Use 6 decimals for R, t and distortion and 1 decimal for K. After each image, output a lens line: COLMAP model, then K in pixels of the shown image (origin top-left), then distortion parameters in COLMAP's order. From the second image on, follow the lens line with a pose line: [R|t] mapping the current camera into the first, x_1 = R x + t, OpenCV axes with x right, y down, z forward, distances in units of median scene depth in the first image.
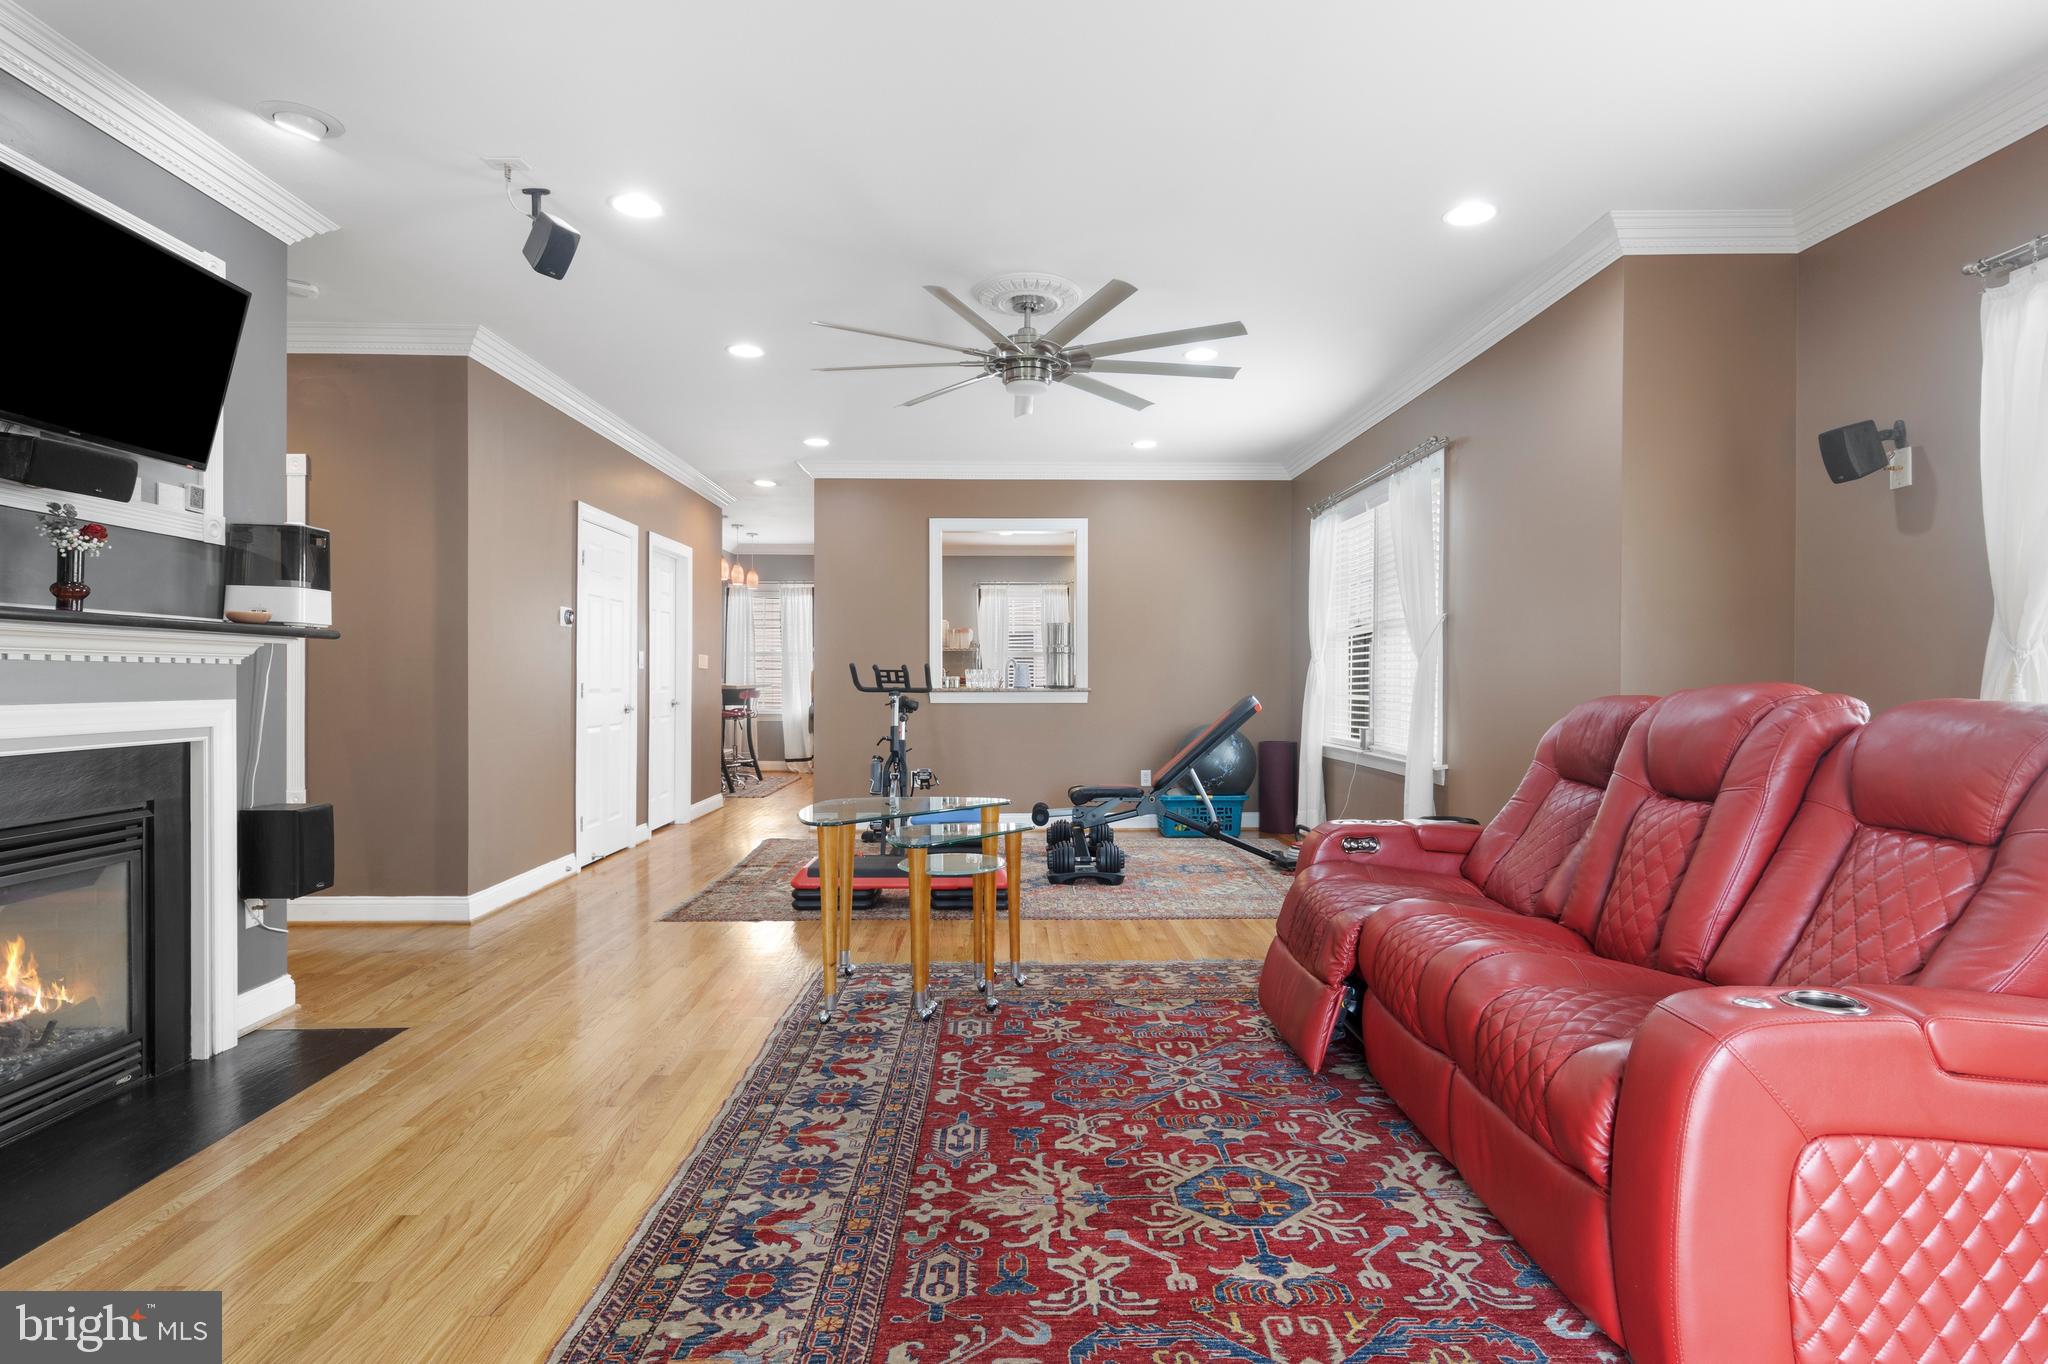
lens RADIAL K [[1049.3, 0, 1026.4], [0, 1049.3, 682.6], [0, 0, 1]] dist [0.002666, -0.000273]
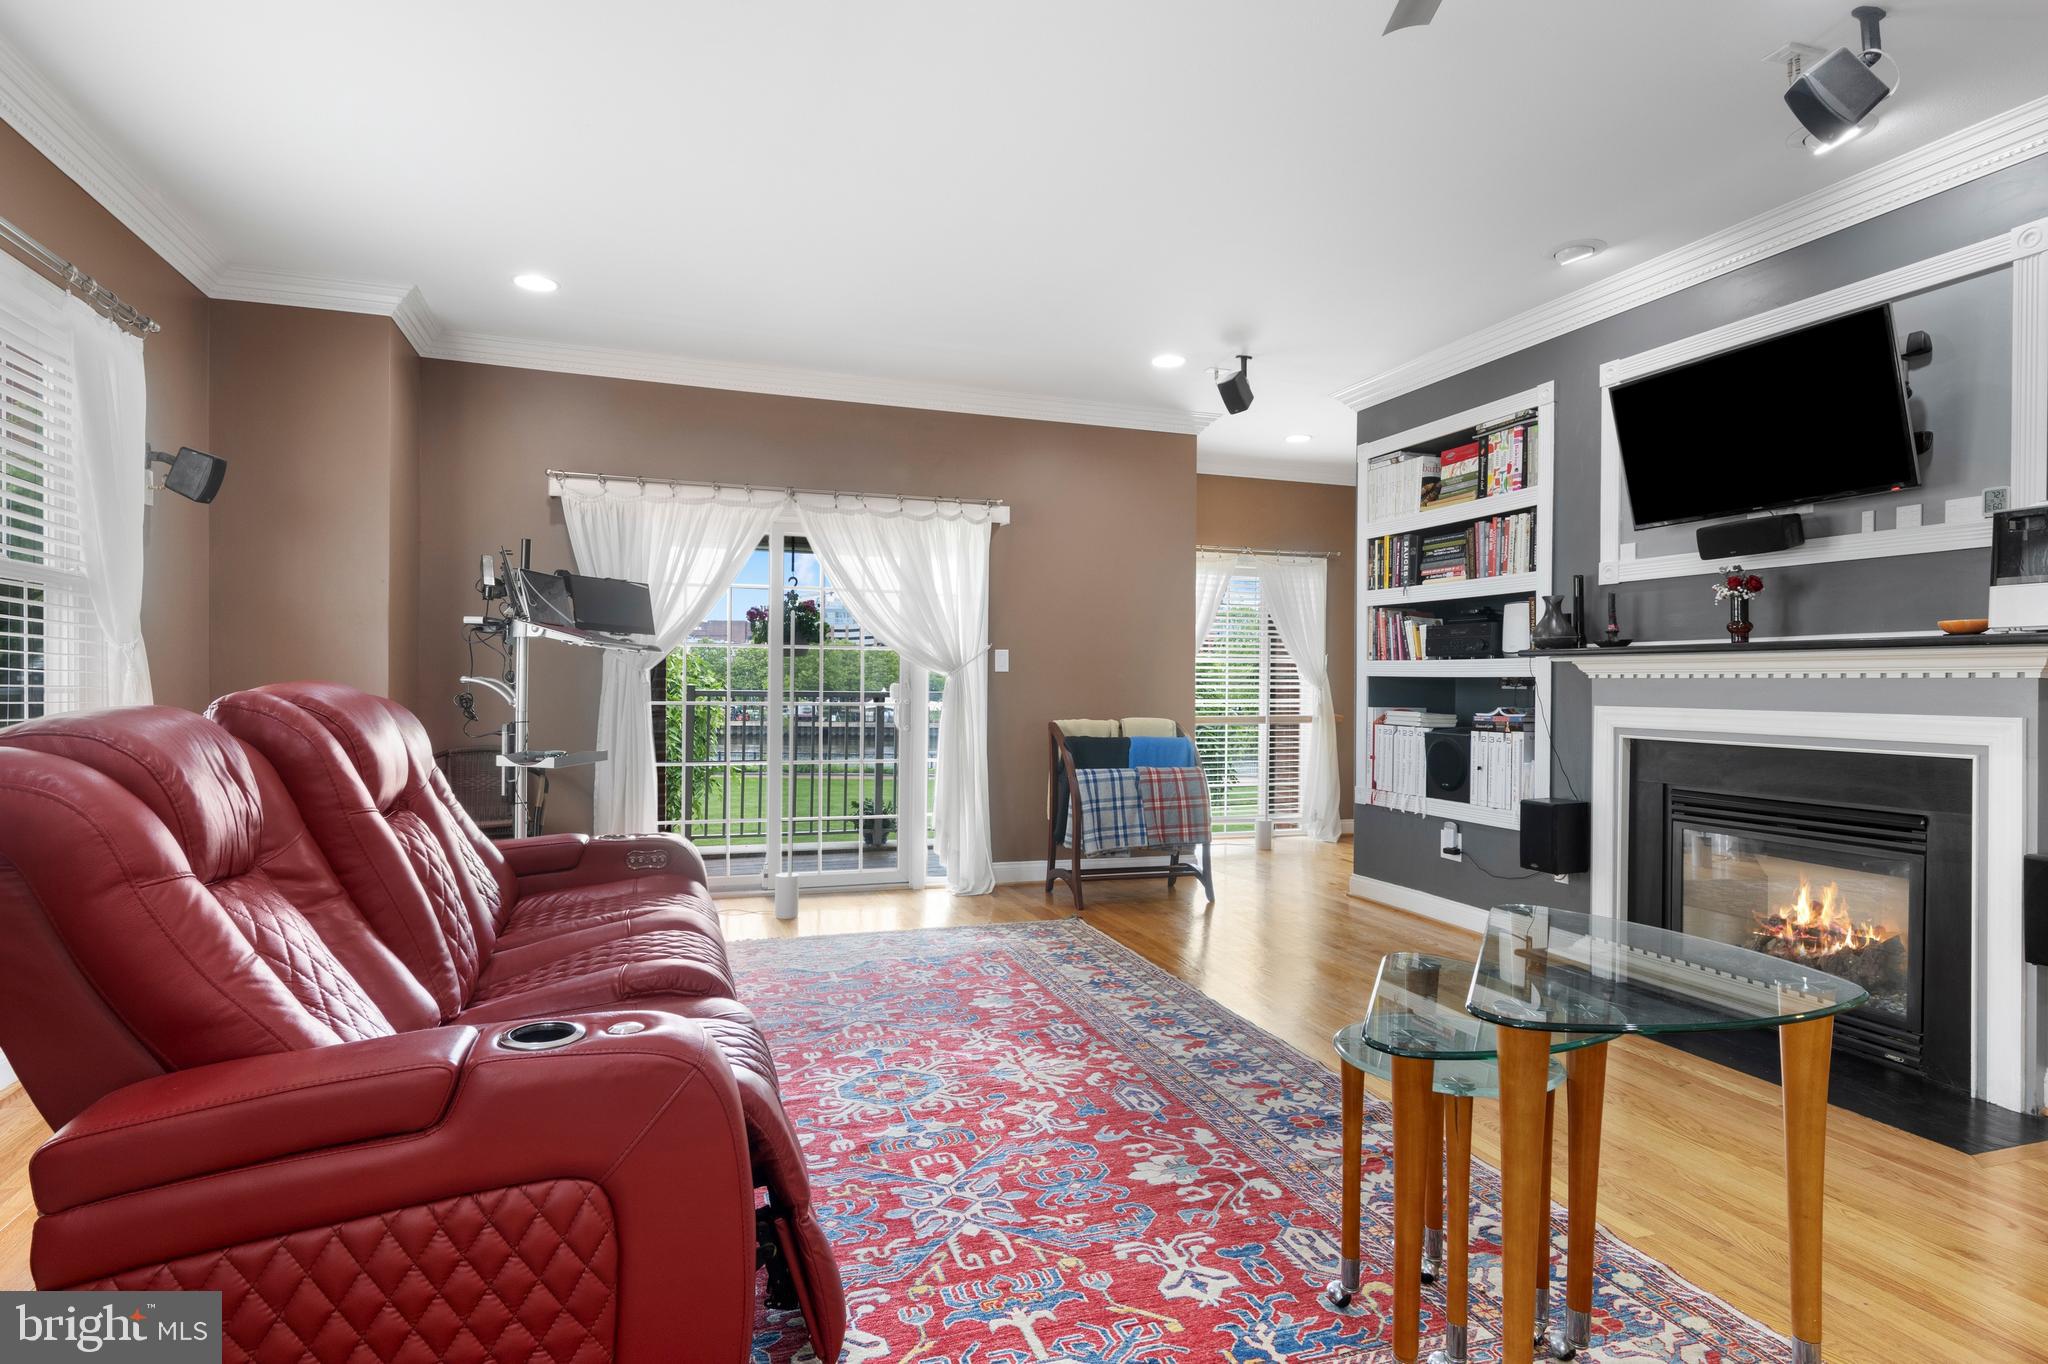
lens RADIAL K [[1067.5, 0, 1019.8], [0, 1067.5, 689.6], [0, 0, 1]] dist [0.009739, 0.000136]
pose [[-0.953836, -0.008016, -0.300221, 0.341028], [-0.011177, 0.999899, 0.008813, -0.006652], [0.300119, 0.011762, -0.953829, 1.726670]]
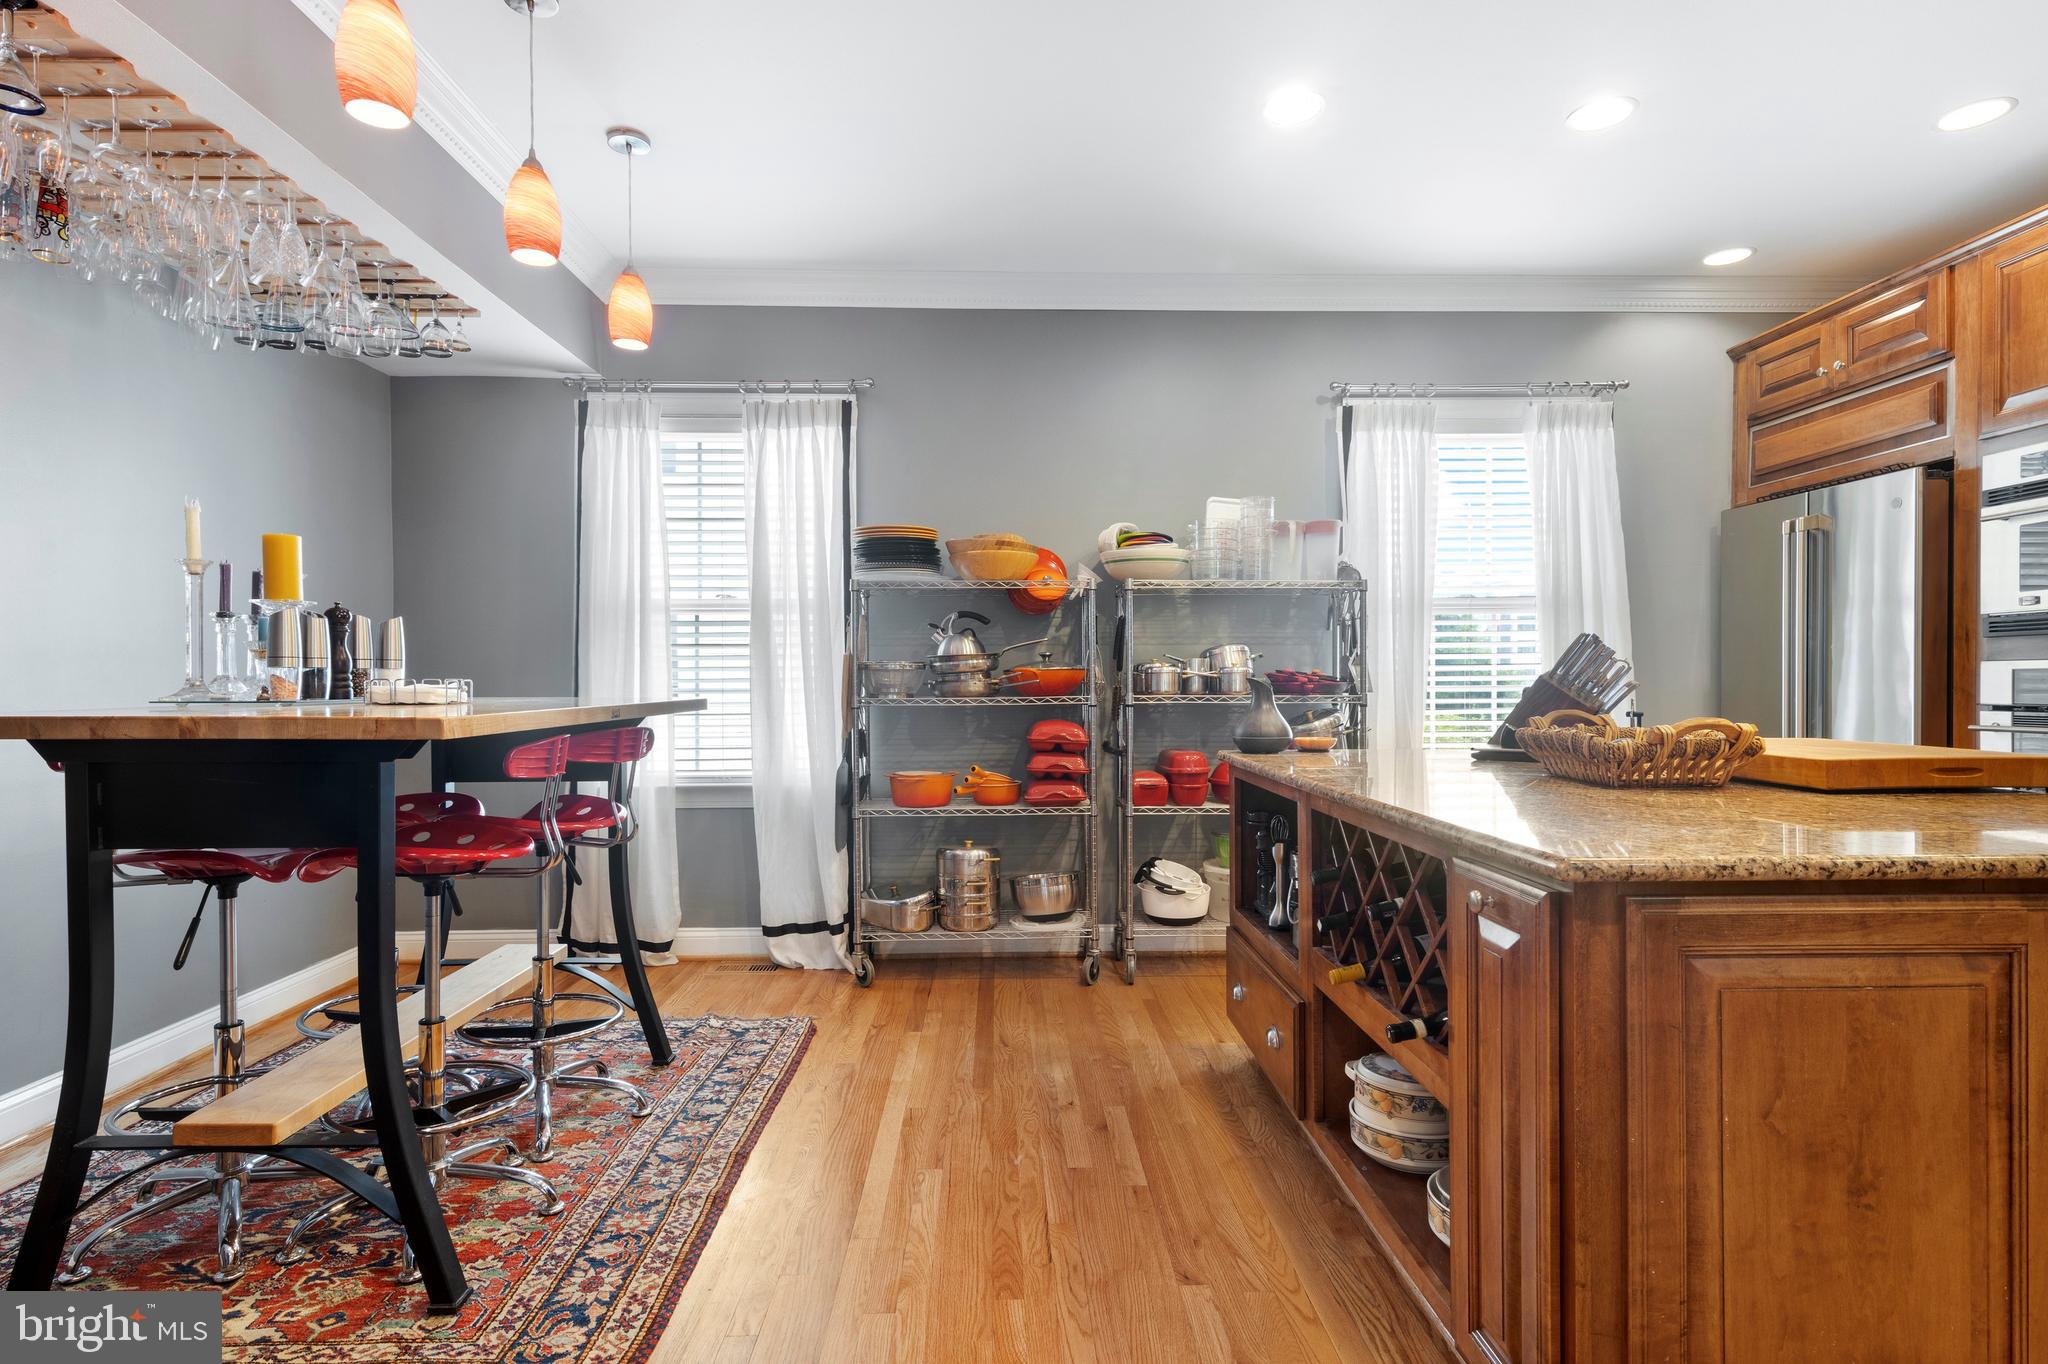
lens RADIAL K [[1053.8, 0, 1020.3], [0, 1053.8, 676.8], [0, 0, 1]] dist [0.006607, -0.001286]
pose [[0.999987, -0.004483, -0.002521, -0.617609], [0.004464, 0.999960, -0.007725, -0.006979], [0.002556, 0.007713, 0.999967, 2.790608]]
